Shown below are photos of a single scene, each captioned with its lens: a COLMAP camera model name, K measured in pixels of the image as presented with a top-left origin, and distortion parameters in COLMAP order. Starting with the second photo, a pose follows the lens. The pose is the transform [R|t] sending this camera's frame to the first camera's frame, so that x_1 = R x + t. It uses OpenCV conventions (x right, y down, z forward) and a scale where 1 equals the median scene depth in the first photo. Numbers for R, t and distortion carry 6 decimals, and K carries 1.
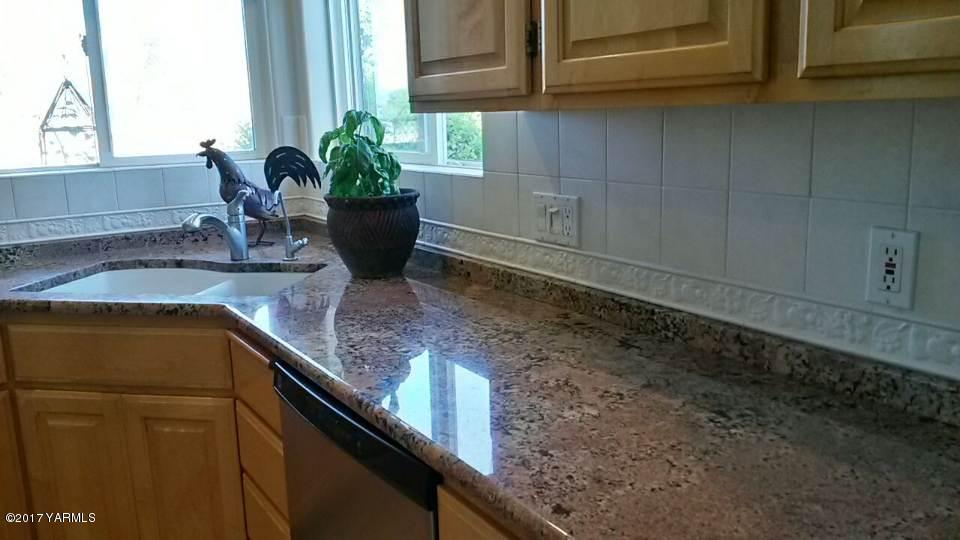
lens RADIAL K [[775.0, 0, 475.9], [0, 775.0, 267.3], [0, 0, 1]] dist [0.109908, -0.222169]
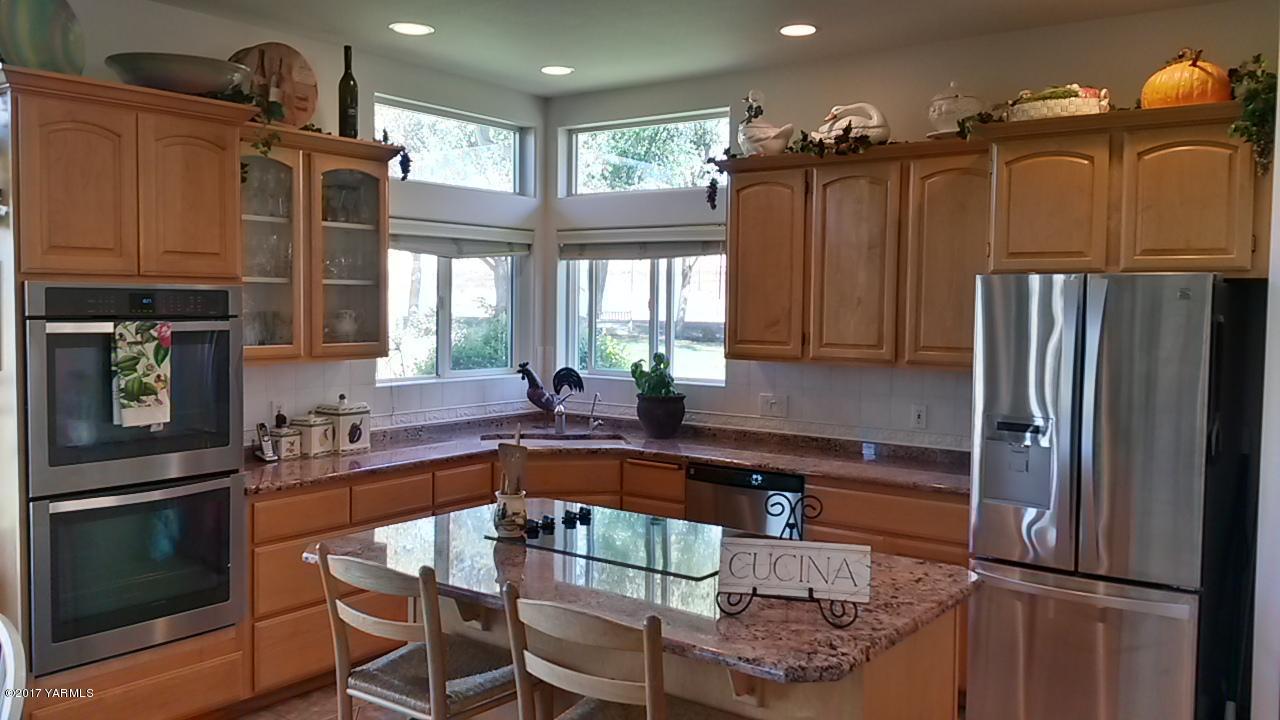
lens RADIAL K [[1033.3, 0, 634.5], [0, 1033.3, 356.4], [0, 0, 1]] dist [0.109908, -0.222169]
pose [[0.939859, 0.023257, 0.340770, -1.291357], [0.027794, 0.989163, -0.144166, 0.216658], [-0.340430, 0.144967, 0.929027, -1.656107]]
